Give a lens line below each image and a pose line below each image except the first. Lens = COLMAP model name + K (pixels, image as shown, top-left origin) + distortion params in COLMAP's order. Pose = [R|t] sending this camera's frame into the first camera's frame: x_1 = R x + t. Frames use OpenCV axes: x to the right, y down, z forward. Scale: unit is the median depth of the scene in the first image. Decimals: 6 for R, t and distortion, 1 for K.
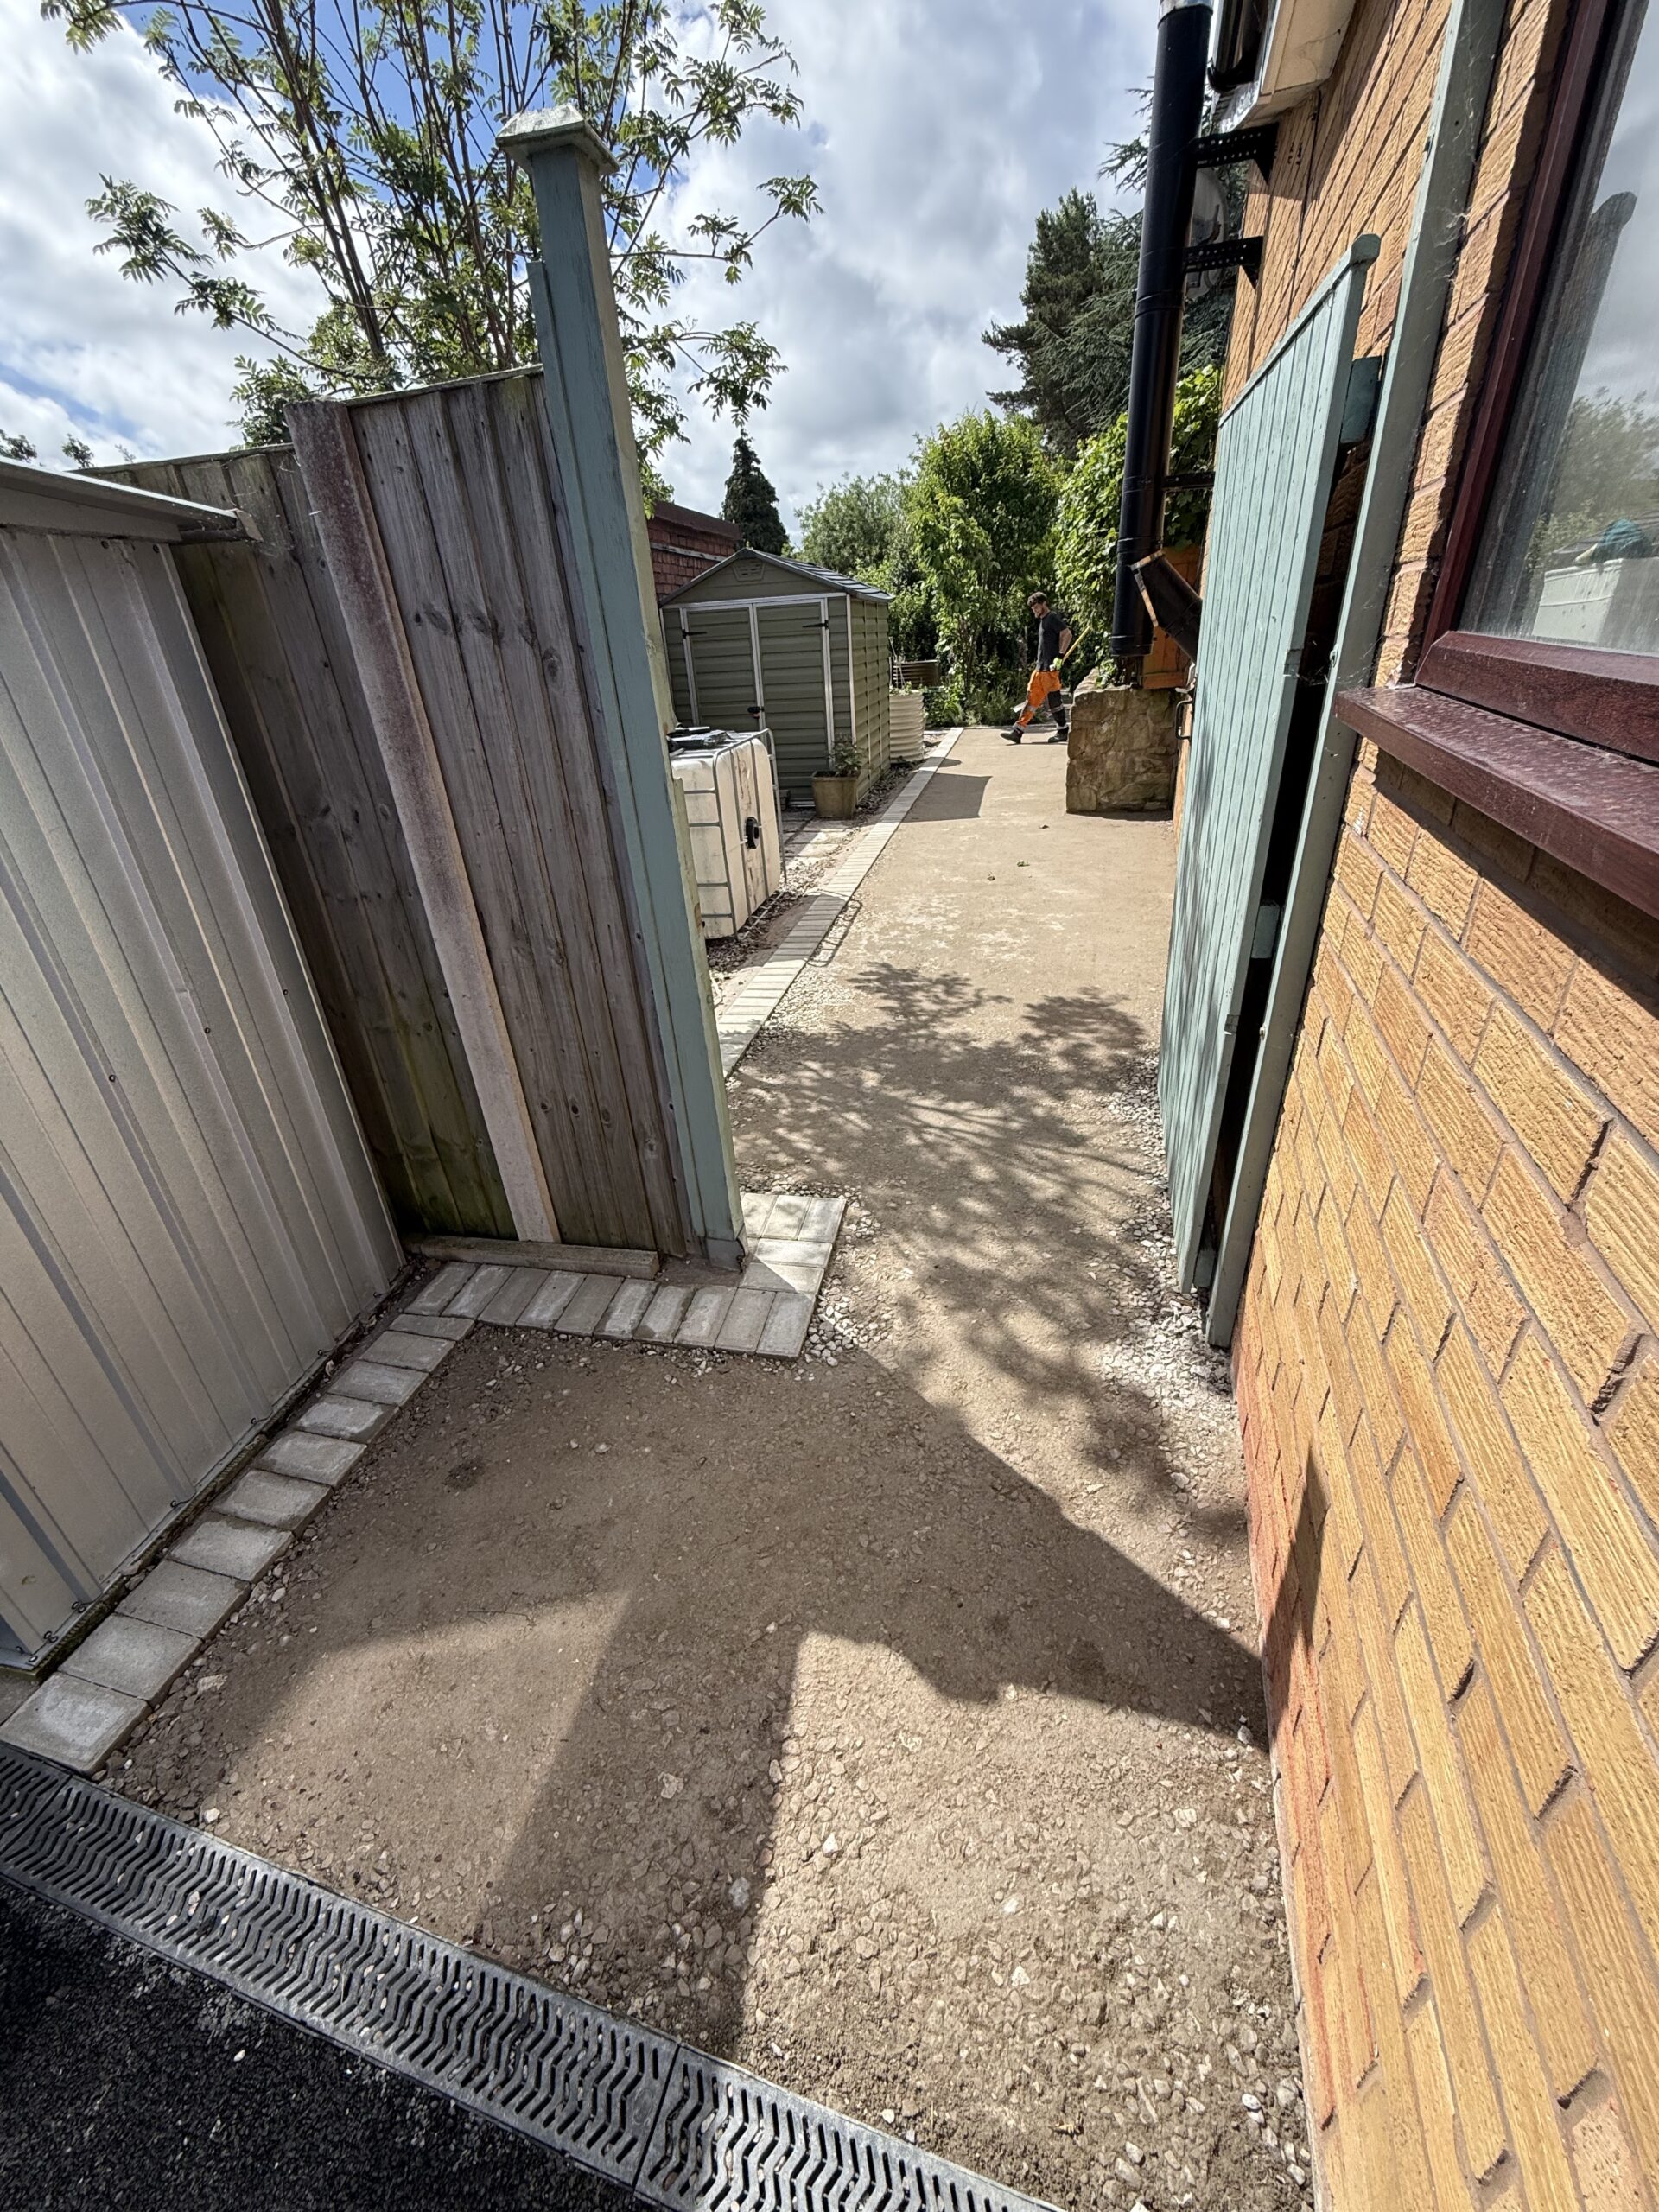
lens RADIAL K [[874.0, 0, 827.9], [0, 874.0, 1100.8], [0, 0, 1]] dist [0.001285, -0.000183]
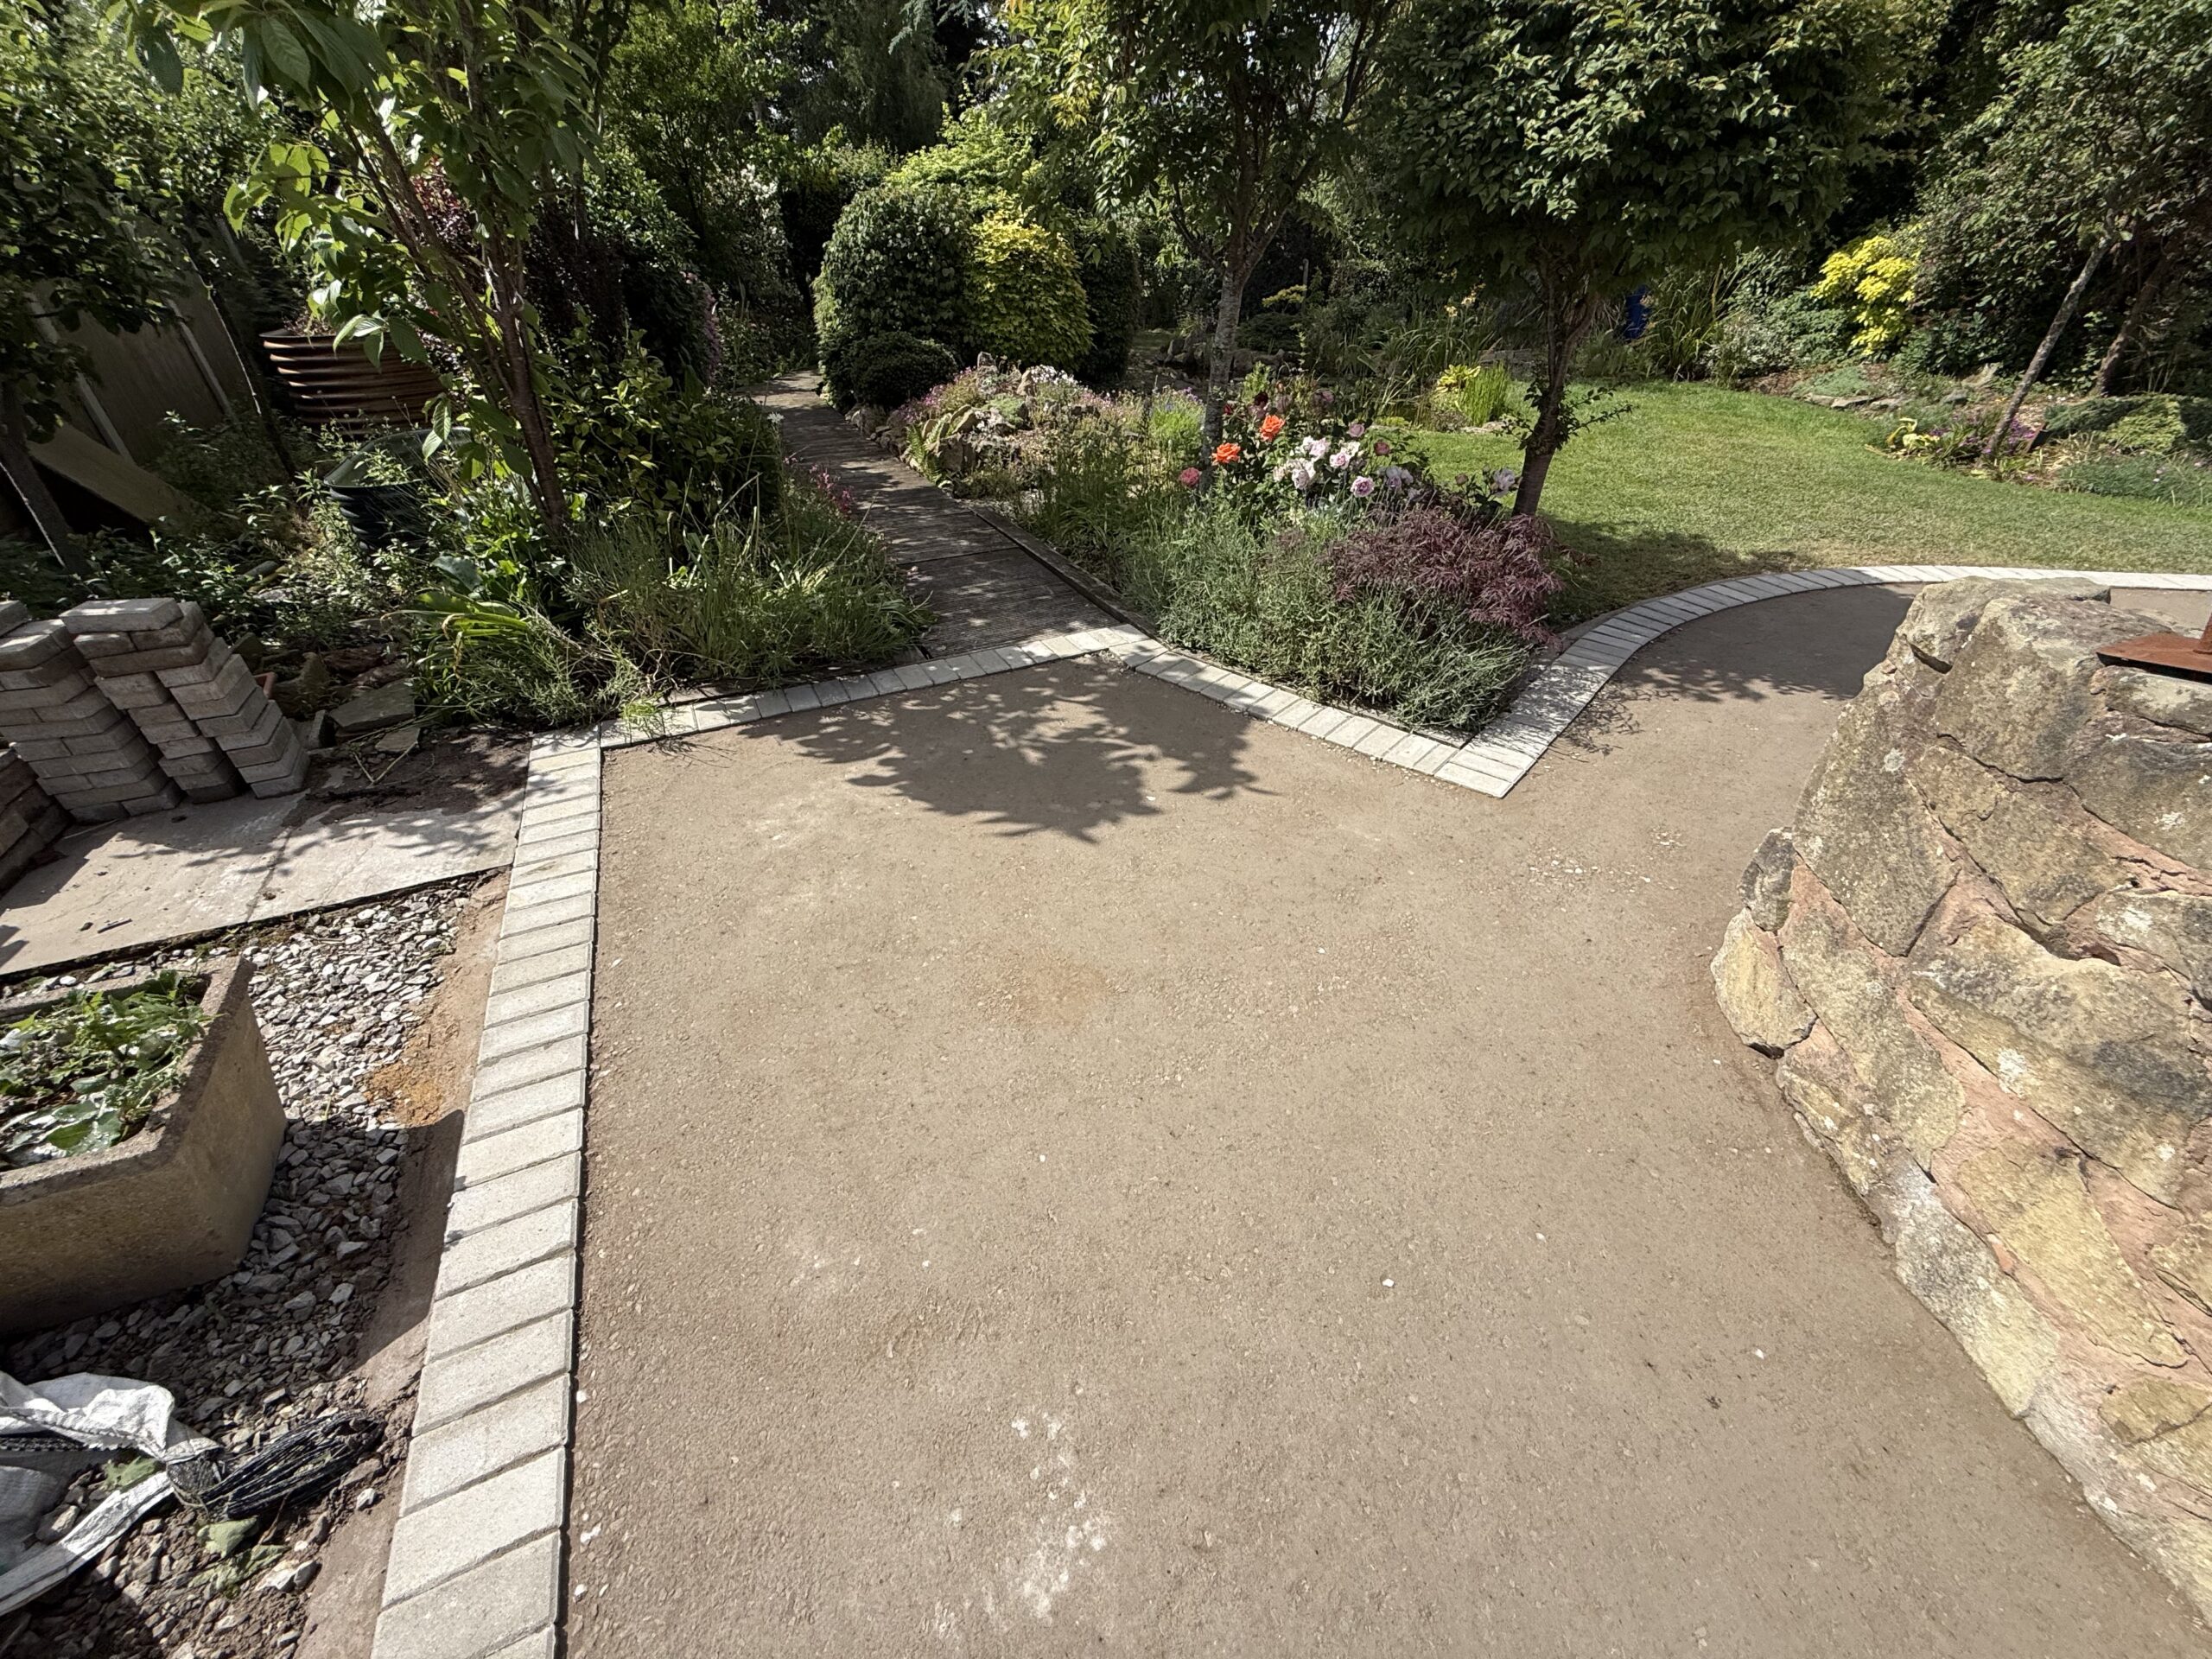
lens RADIAL K [[874.0, 0, 1106.0], [0, 874.0, 829.5], [0, 0, 1]] dist [0.001285, -0.000183]
pose [[0.809643, -0.289208, 0.510722, 0.387598], [0.237952, 0.957192, 0.164809, -1.135631], [-0.536523, -0.011909, 0.843802, 2.102534]]
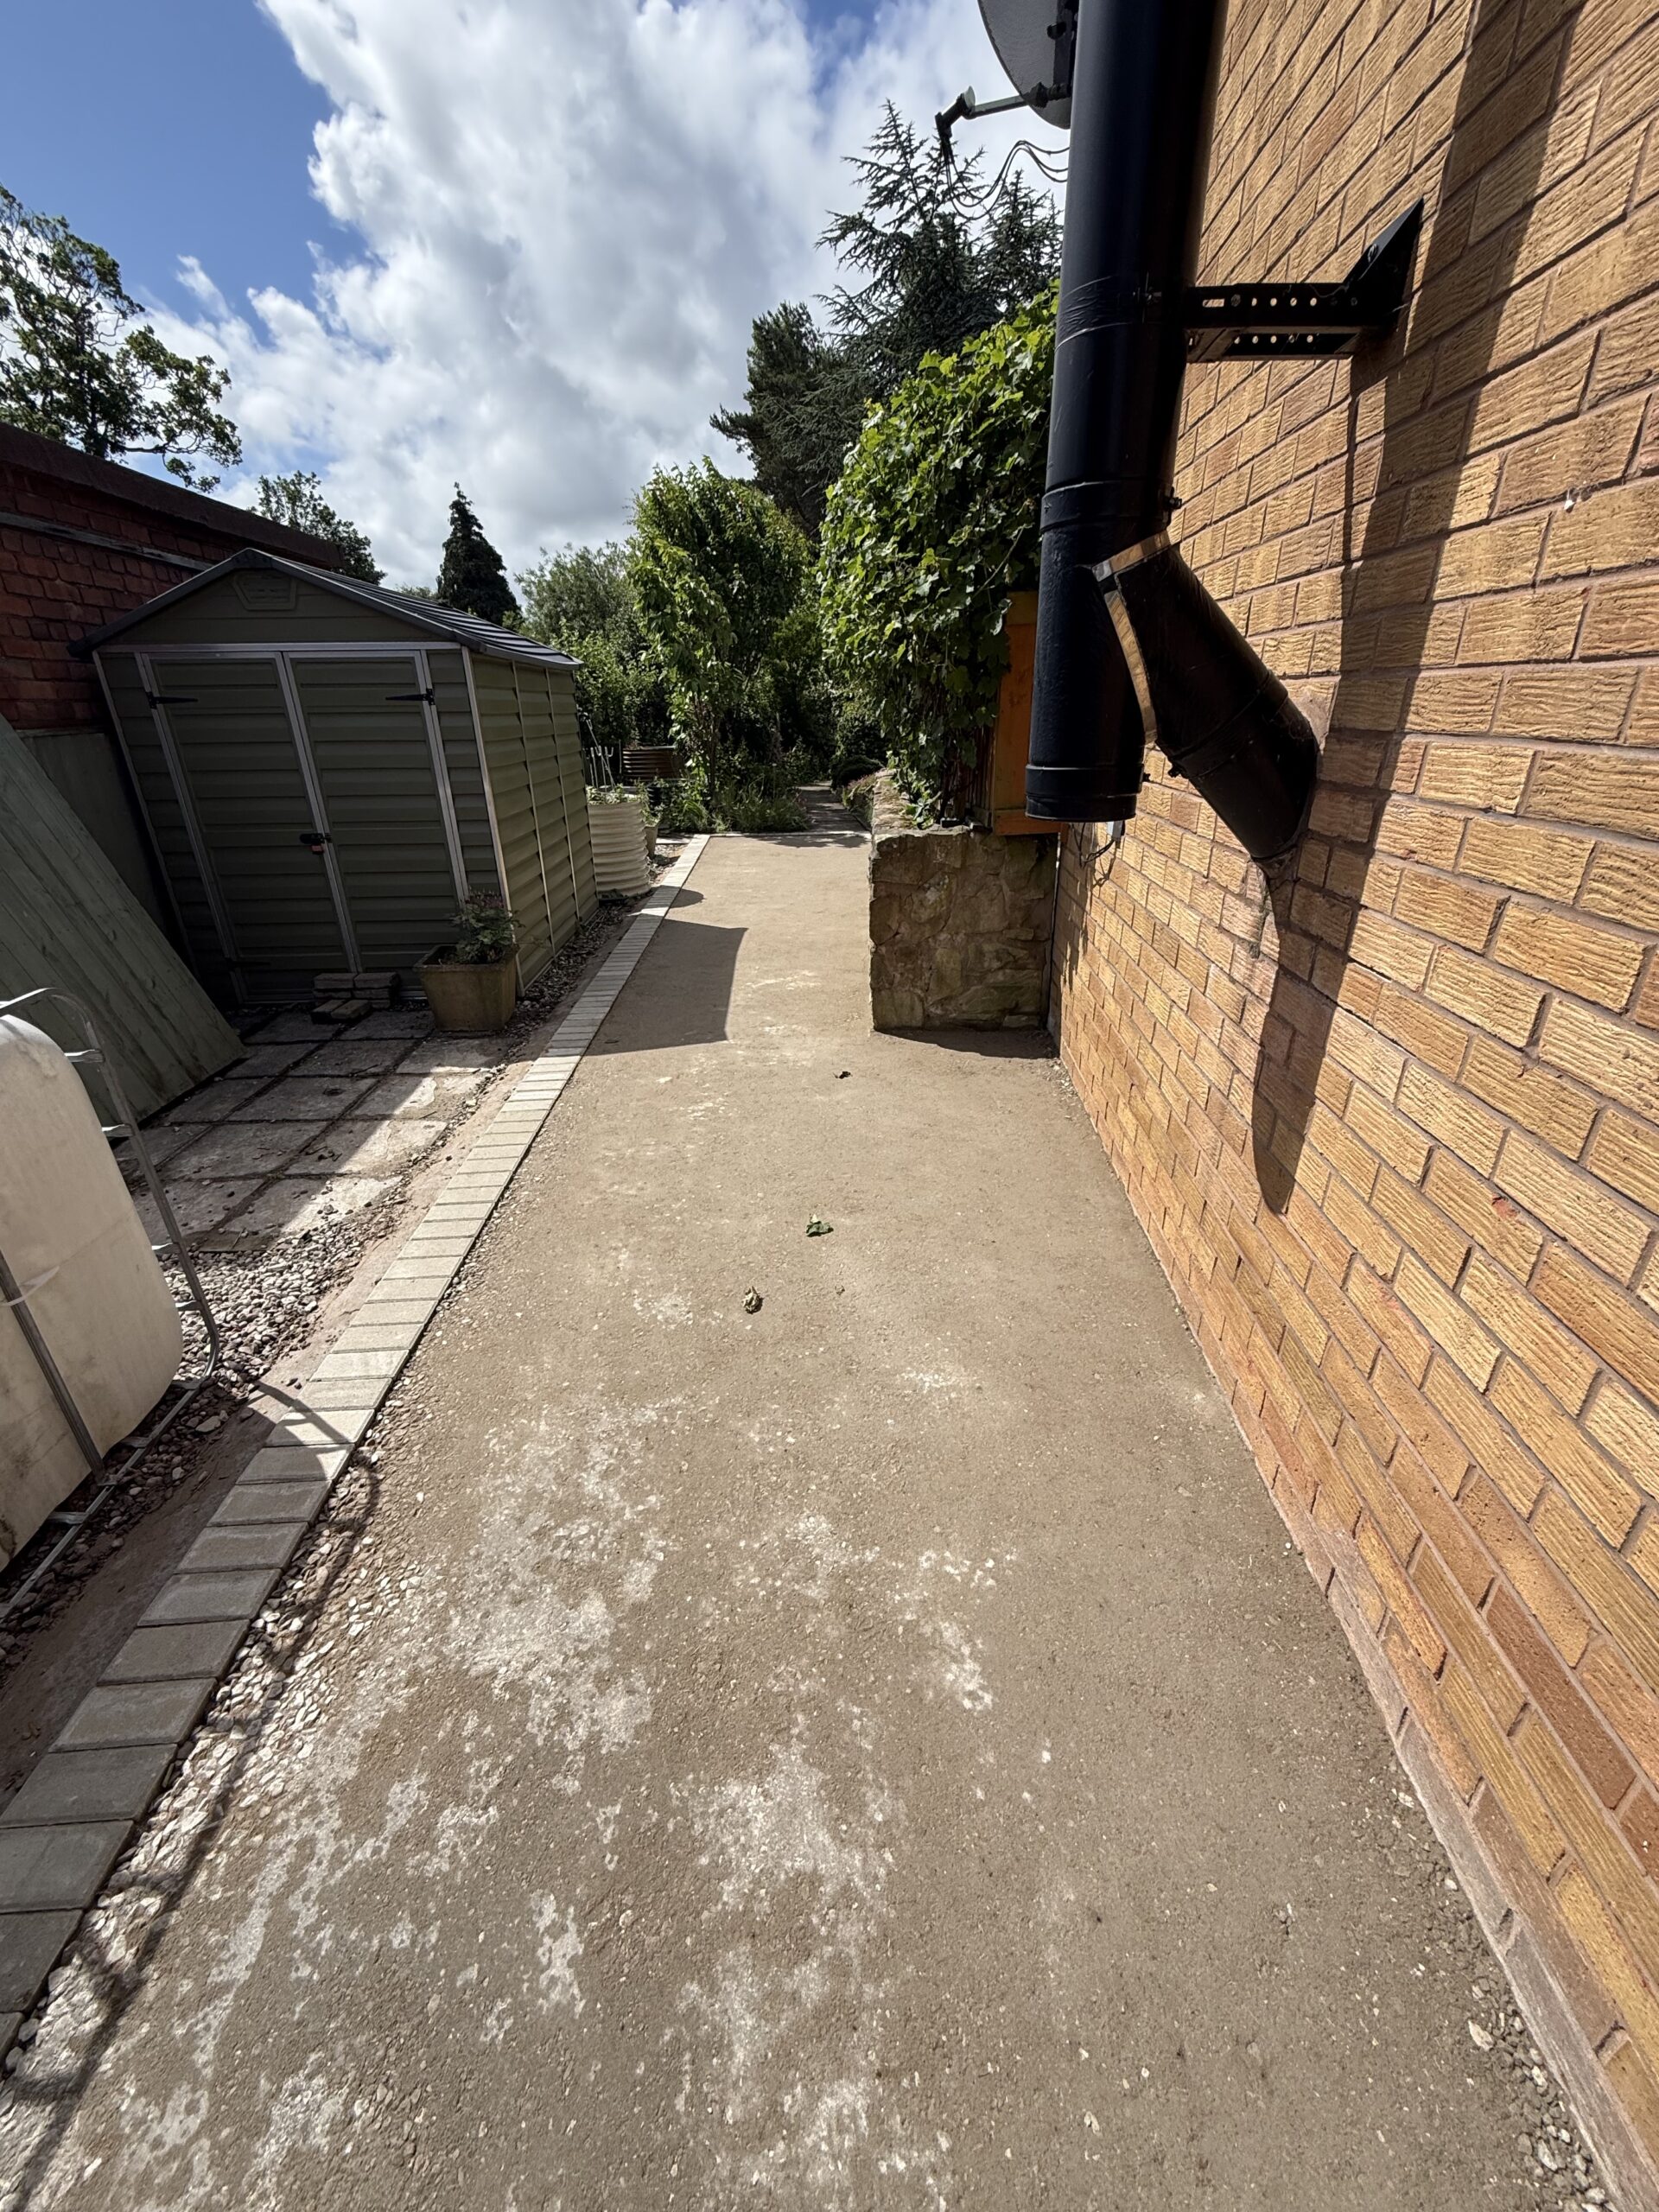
lens RADIAL K [[881.0, 0, 829.5], [0, 881.0, 1106.0], [0, 0, 1]] dist [-0.002415, 0.000038]
pose [[0.967417, -0.060641, 0.245819, 0.137901], [0.078361, 0.994936, -0.062950, -0.348821], [-0.240757, 0.080162, 0.967269, 0.632382]]
